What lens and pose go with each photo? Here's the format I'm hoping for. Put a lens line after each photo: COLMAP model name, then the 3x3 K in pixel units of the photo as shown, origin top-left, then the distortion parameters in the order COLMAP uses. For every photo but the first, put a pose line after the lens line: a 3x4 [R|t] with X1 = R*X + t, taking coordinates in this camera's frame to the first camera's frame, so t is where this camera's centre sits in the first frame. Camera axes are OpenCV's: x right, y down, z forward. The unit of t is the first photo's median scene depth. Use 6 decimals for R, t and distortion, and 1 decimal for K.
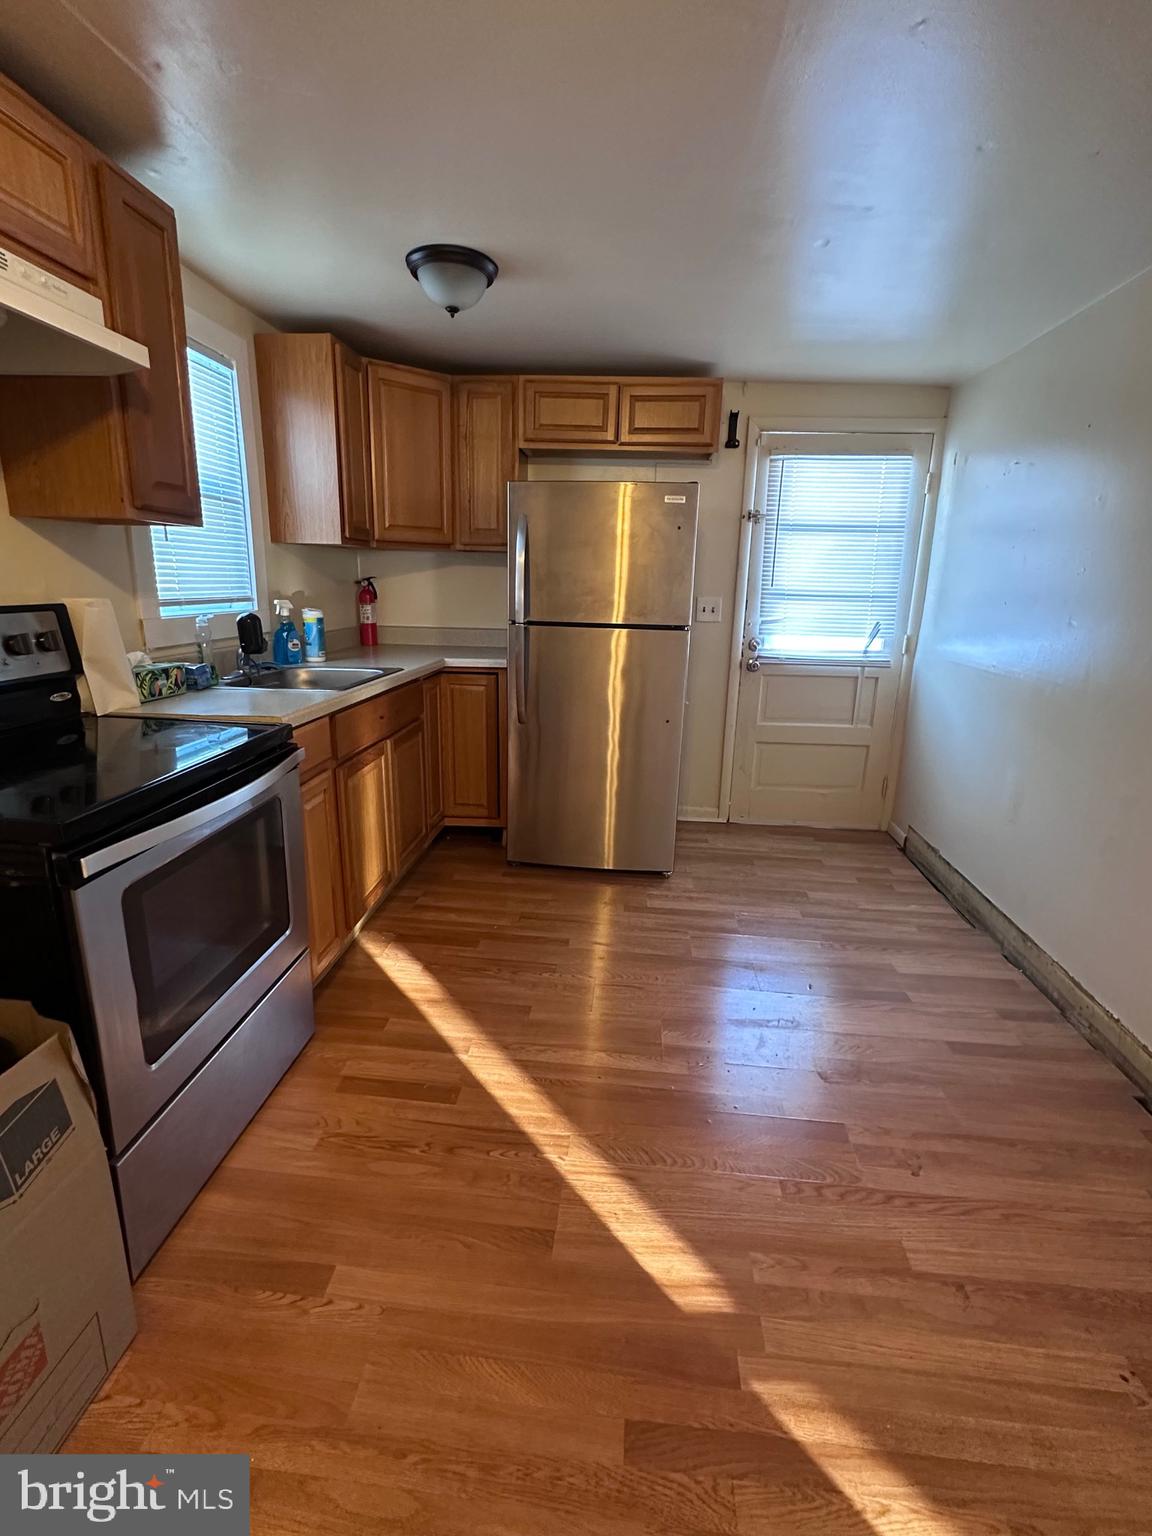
lens RADIAL K [[714.9, 0, 574.6], [0, 714.9, 764.1], [0, 0, 1]] dist [-0.000330, -0.000844]
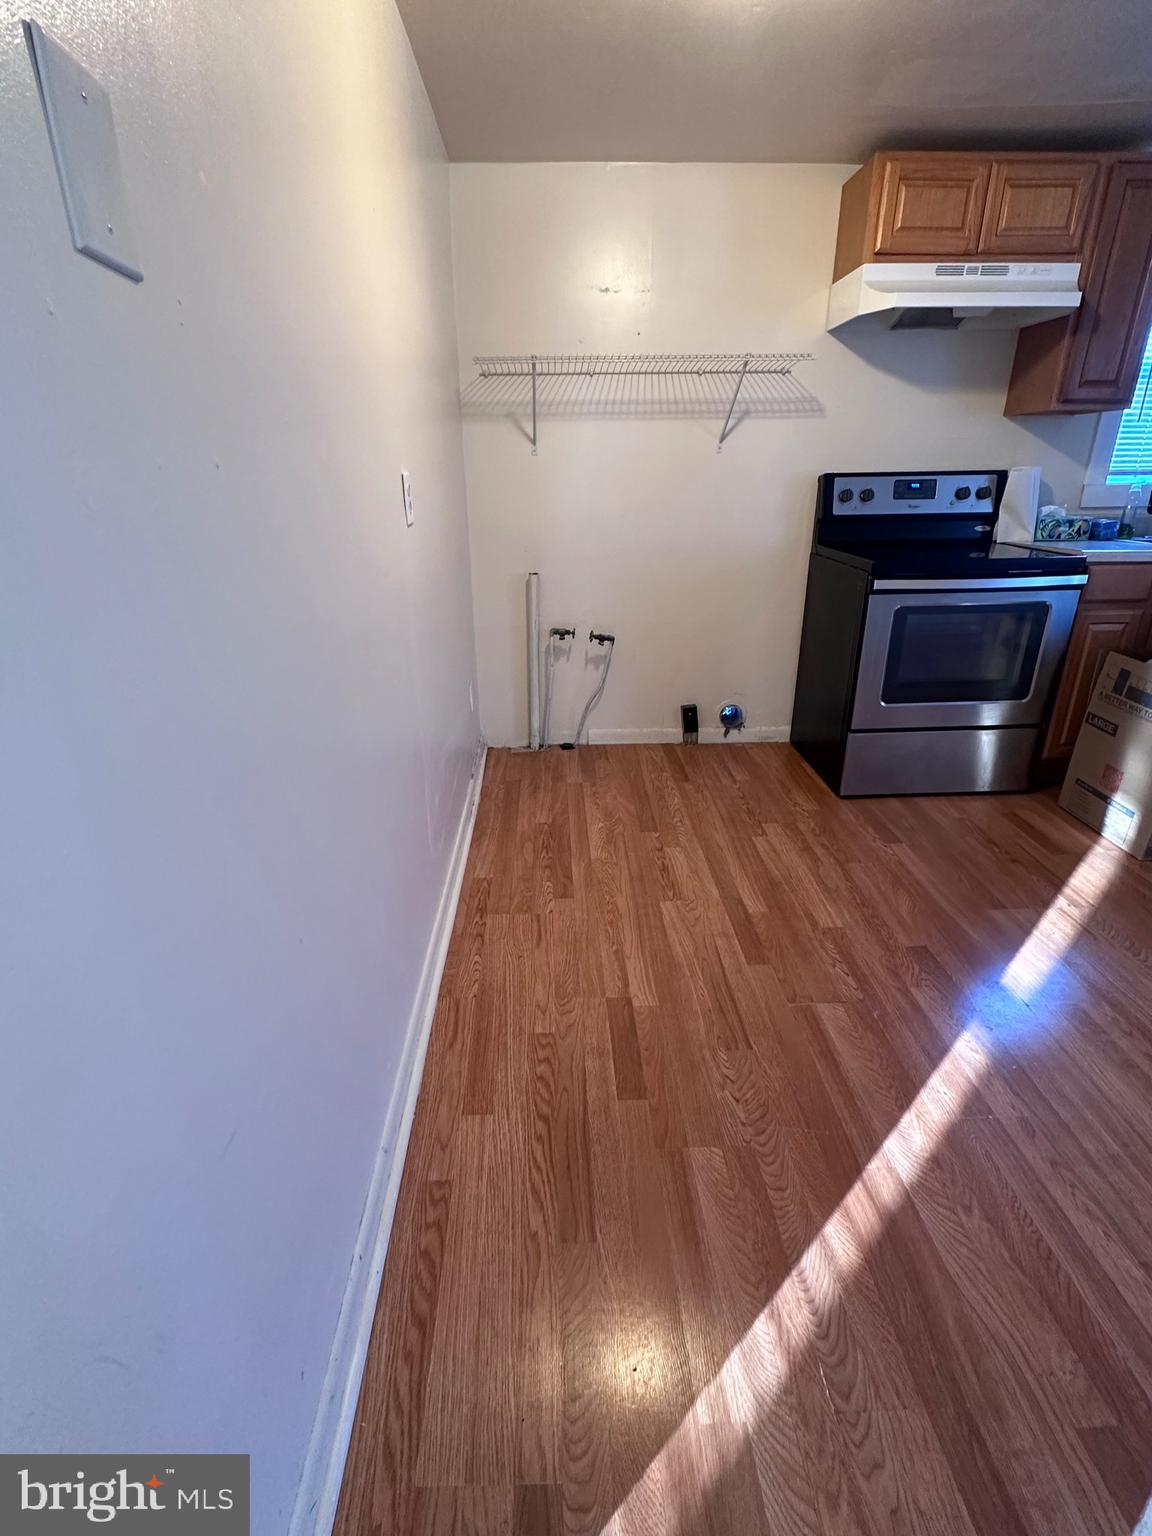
lens RADIAL K [[714.9, 0, 568.8], [0, 714.9, 757.5], [0, 0, 1]] dist [-0.000330, -0.000844]
pose [[0.114898, 0.344132, -0.931865, 0.856115], [-0.234555, 0.920951, 0.311181, 0.100051], [0.965289, 0.182820, 0.186533, -0.141772]]
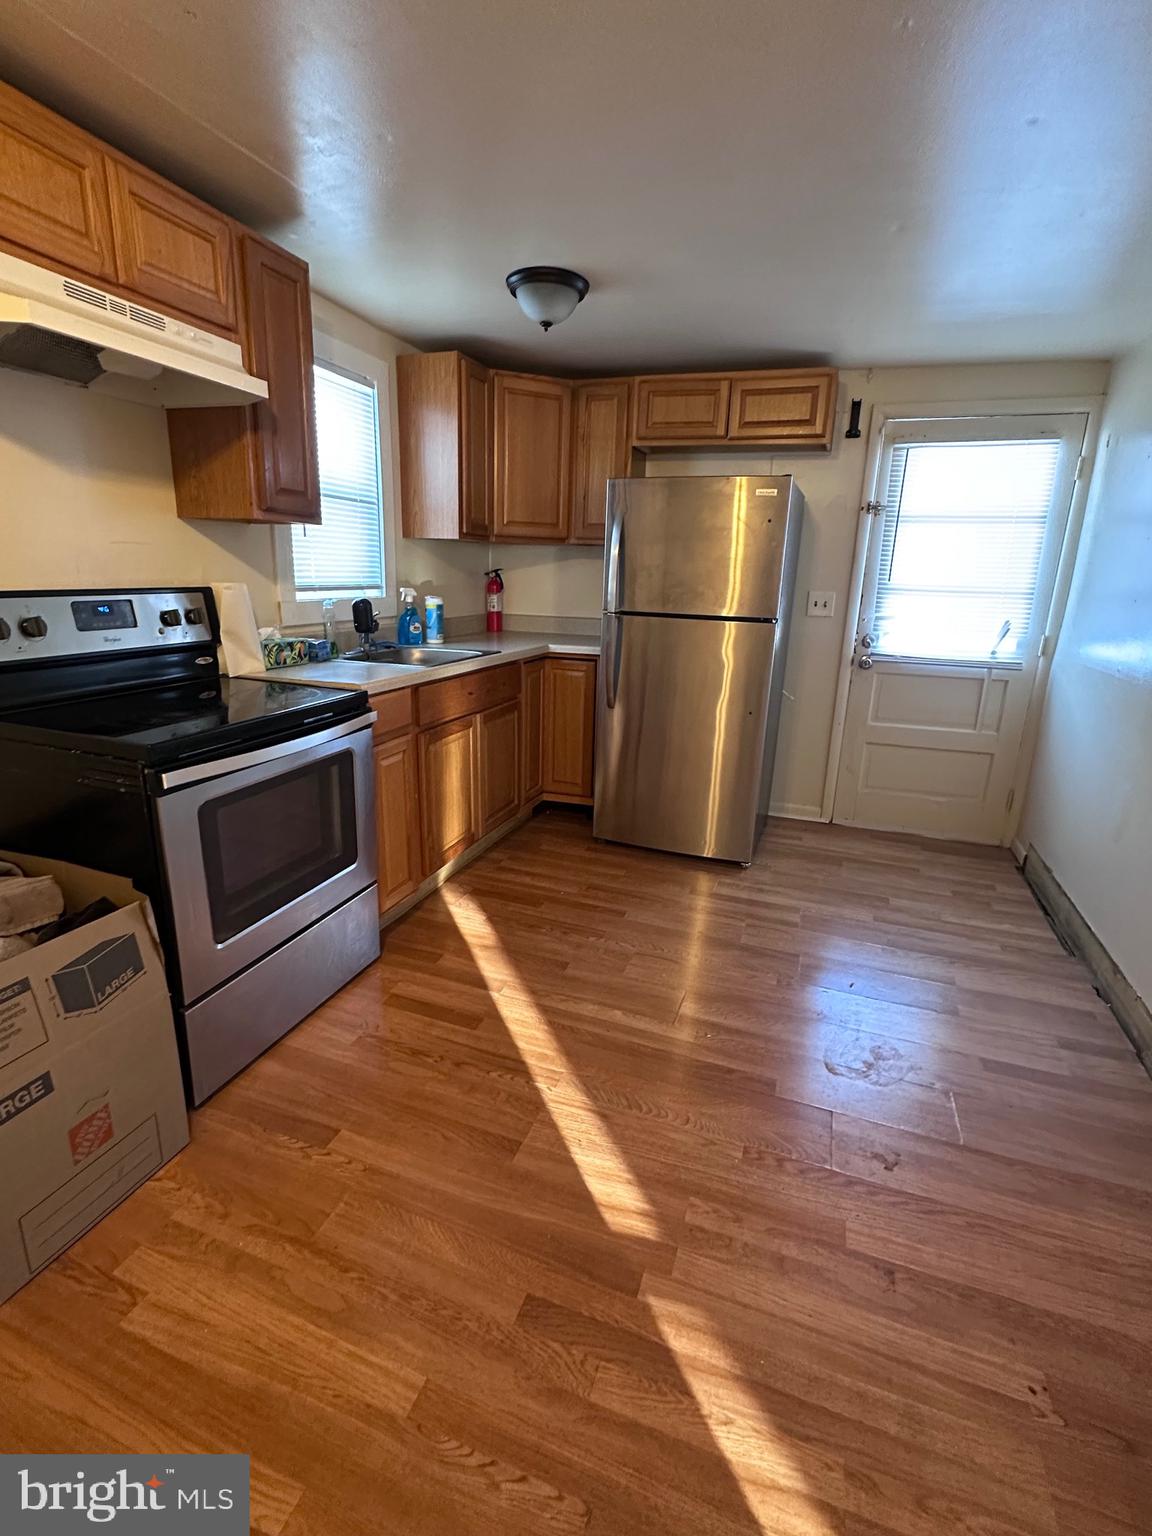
lens RADIAL K [[714.9, 0, 571.6], [0, 714.9, 764.6], [0, 0, 1]] dist [-0.000330, -0.000844]
pose [[0.967326, 0.071634, -0.243204, 0.217884], [-0.069815, 0.997430, 0.016103, 0.022618], [0.243733, 0.001402, 0.969841, -0.066100]]
